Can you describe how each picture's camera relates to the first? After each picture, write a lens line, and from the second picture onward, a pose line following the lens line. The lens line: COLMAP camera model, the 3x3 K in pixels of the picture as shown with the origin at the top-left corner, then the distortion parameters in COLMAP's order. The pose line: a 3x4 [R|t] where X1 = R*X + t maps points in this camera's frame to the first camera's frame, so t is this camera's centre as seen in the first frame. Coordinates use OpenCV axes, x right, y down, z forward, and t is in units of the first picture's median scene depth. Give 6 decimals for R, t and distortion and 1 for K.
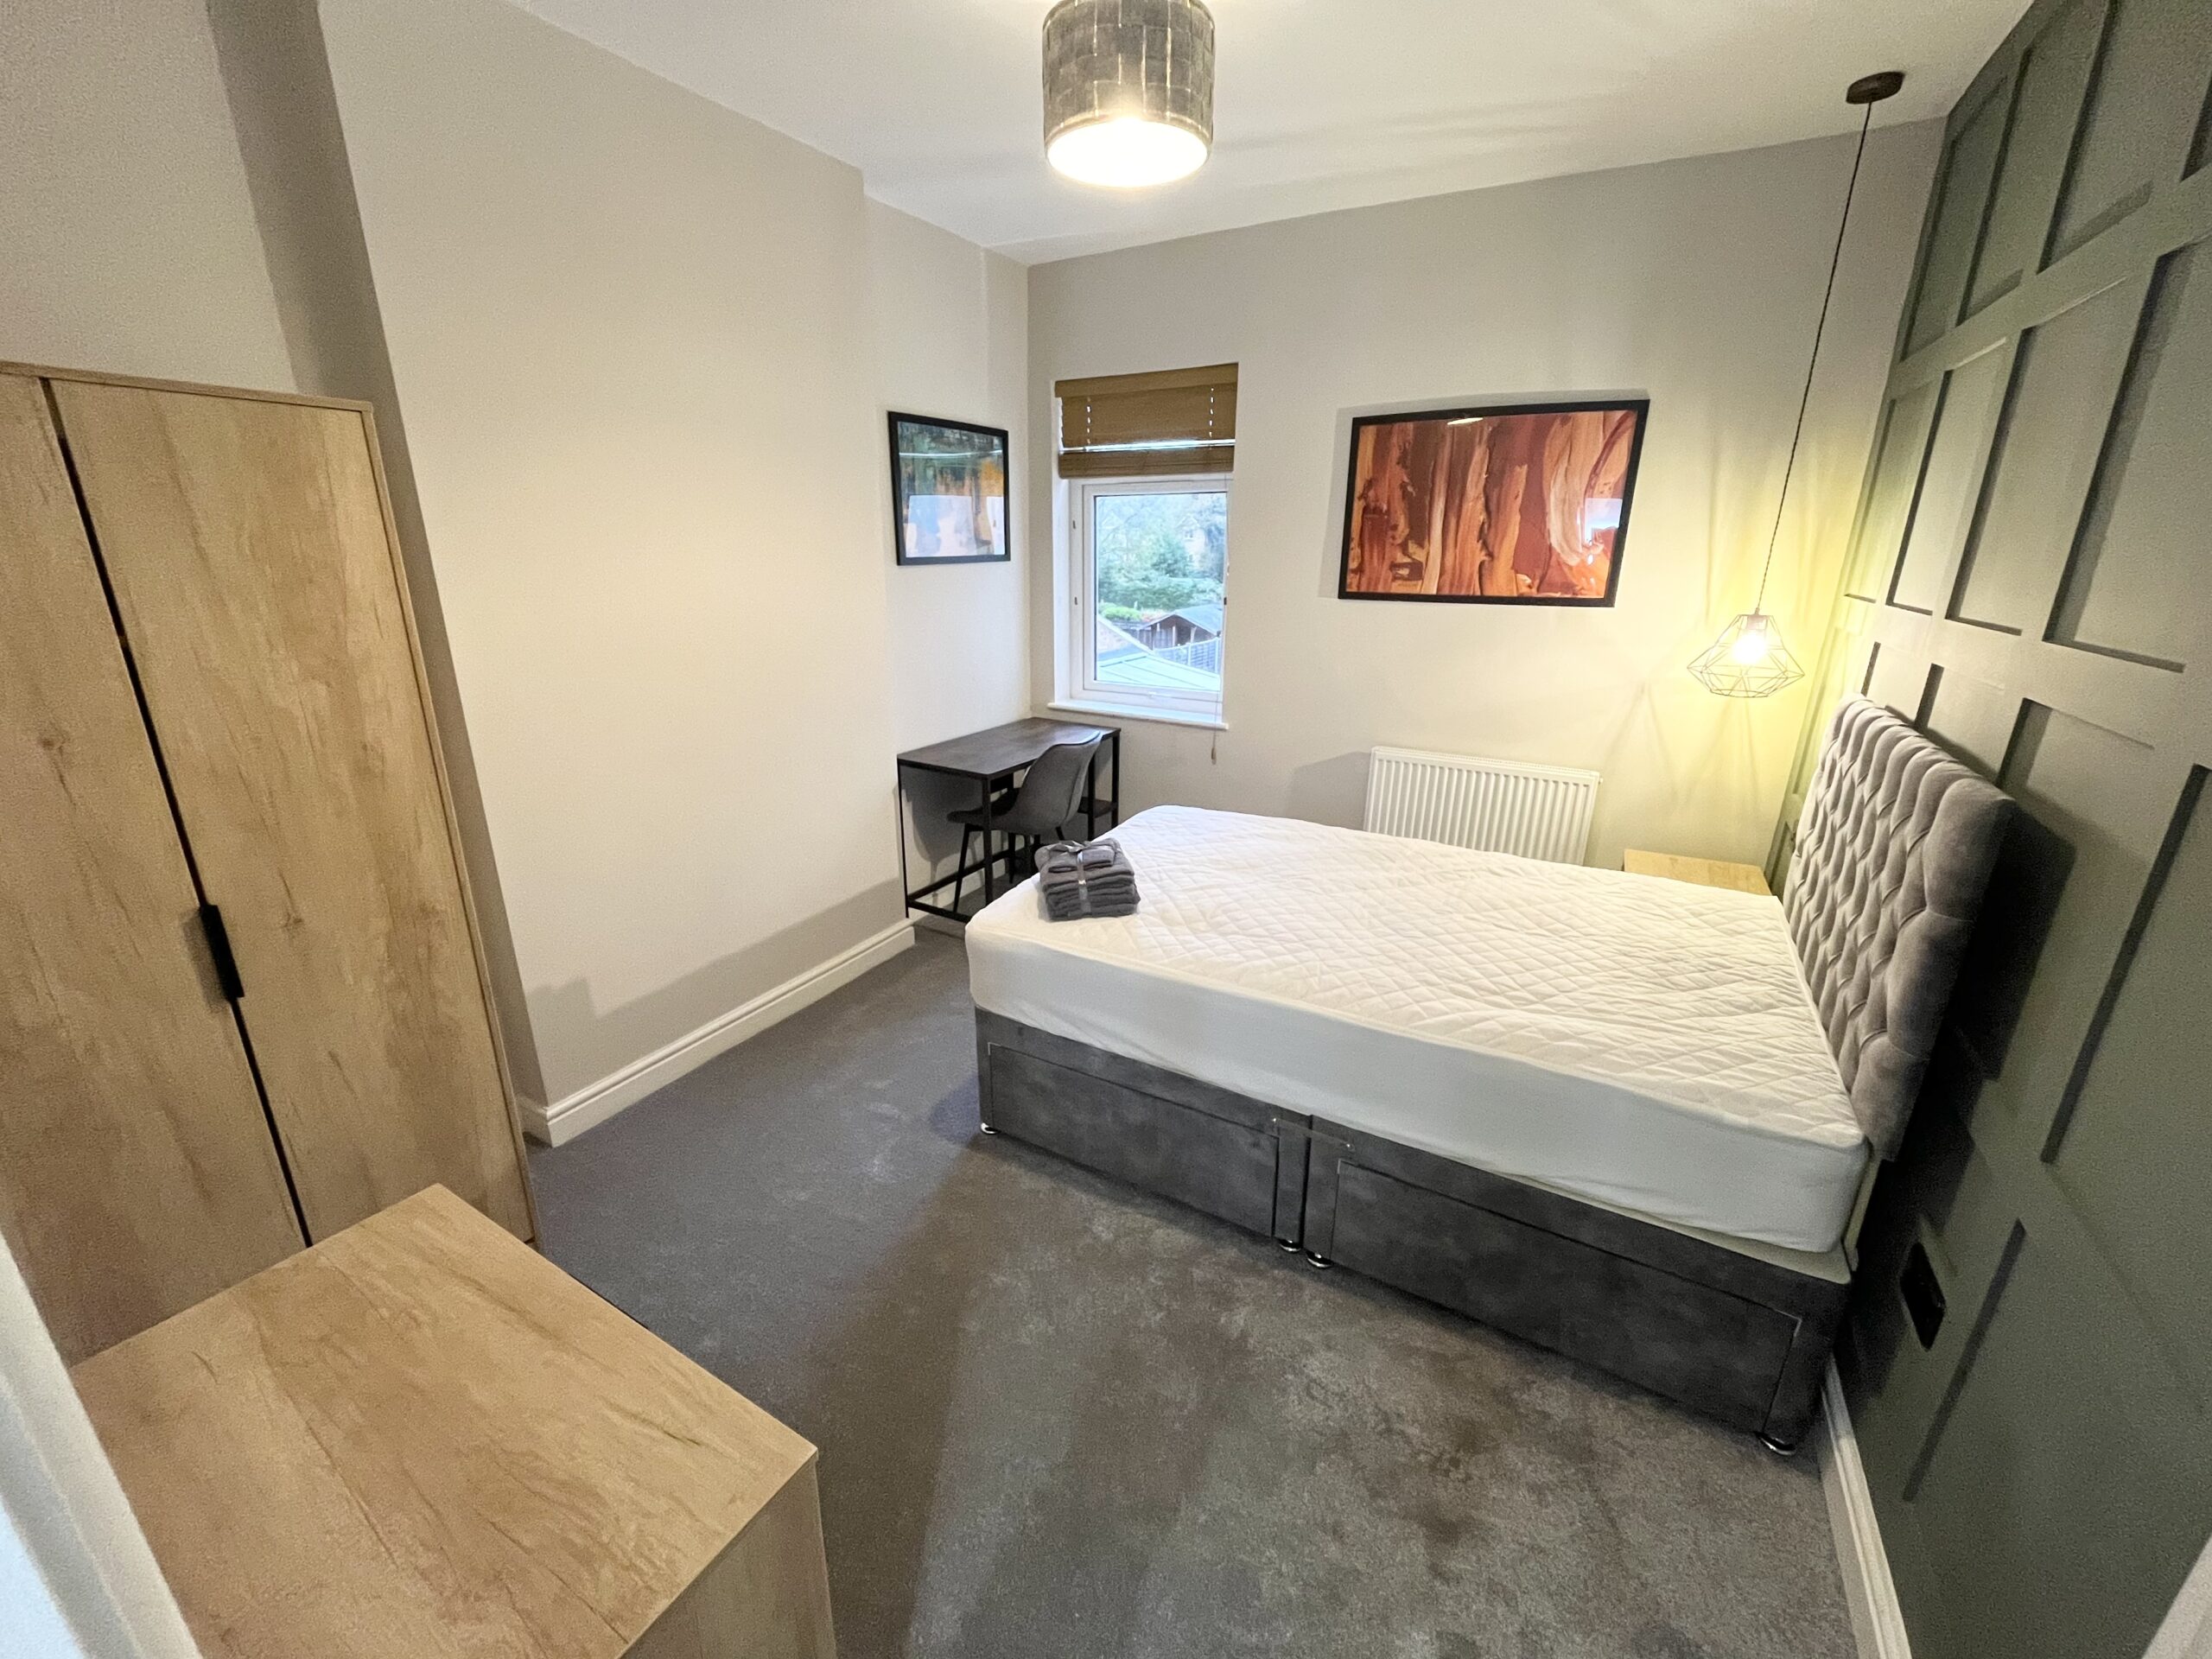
lens RADIAL K [[895.4, 0, 1098.1], [0, 895.4, 825.4], [0, 0, 1]] dist [-0.003730, -0.000564]
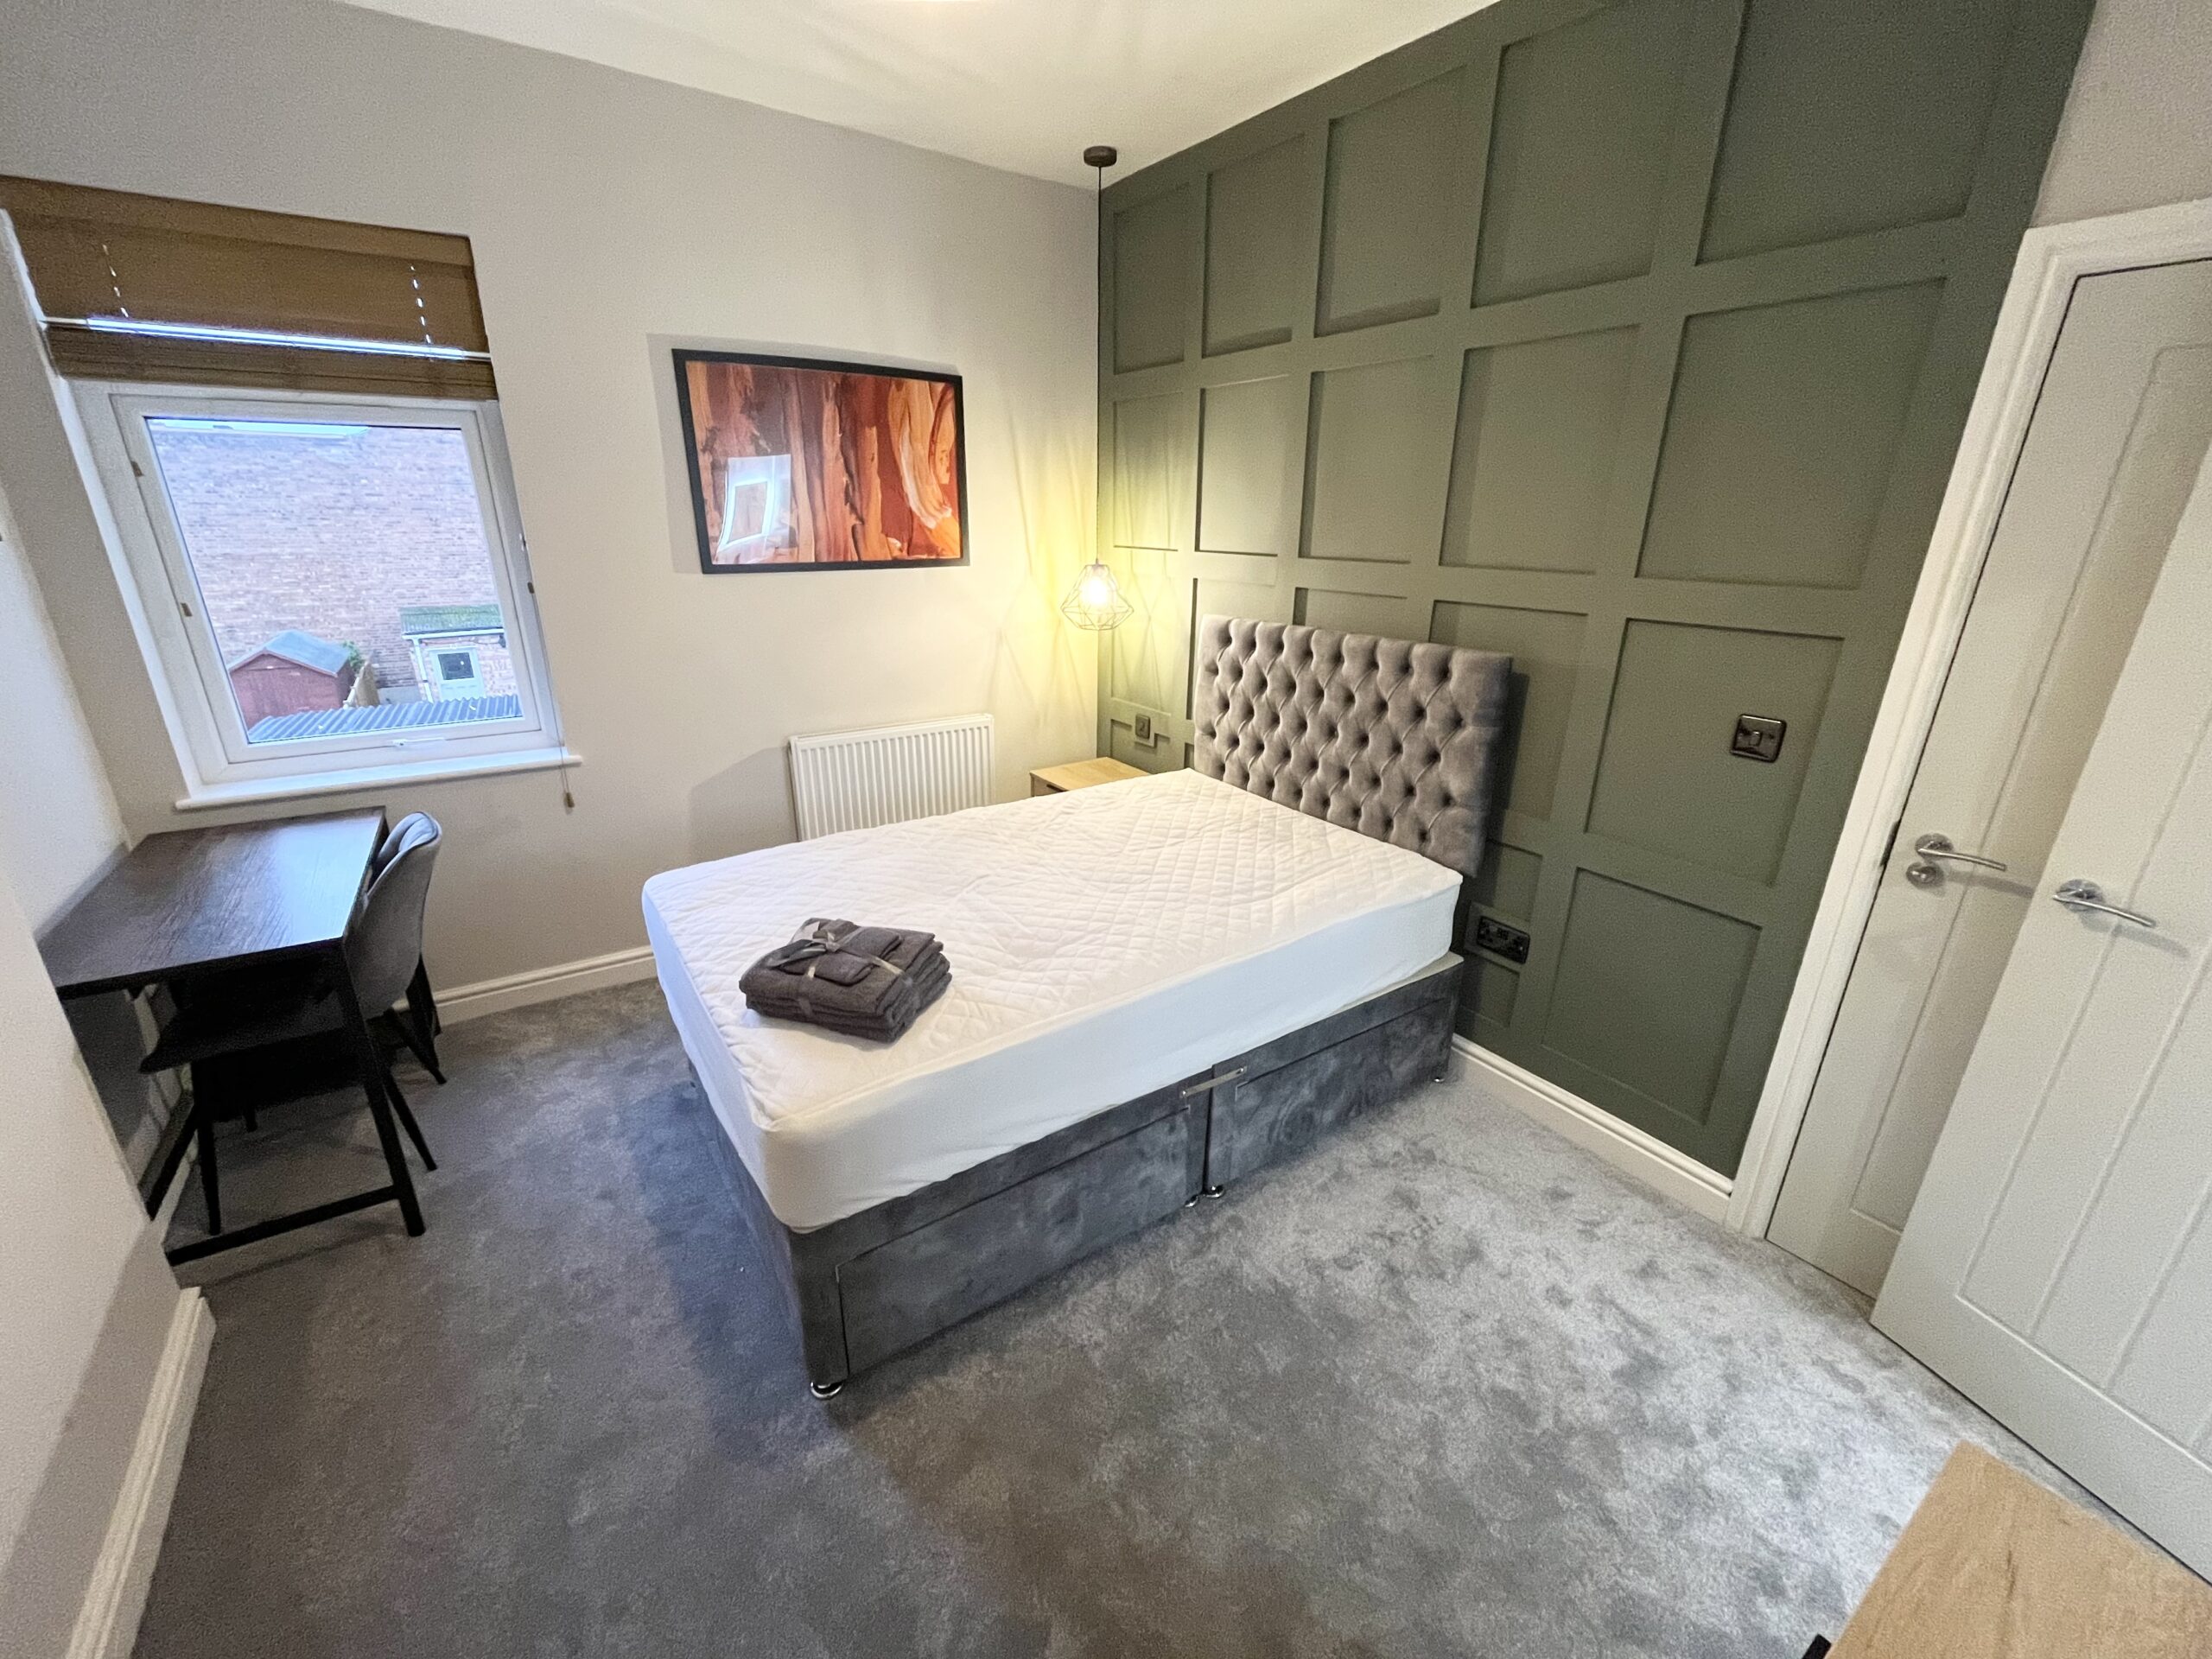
lens RADIAL K [[895.4, 0, 1111.2], [0, 895.4, 823.7], [0, 0, 1]] dist [-0.003730, -0.000564]
pose [[0.431009, -0.297090, 0.852038, -0.408392], [0.265789, 0.944153, 0.194758, -0.116167], [-0.862315, 0.142520, 0.485902, 0.370674]]
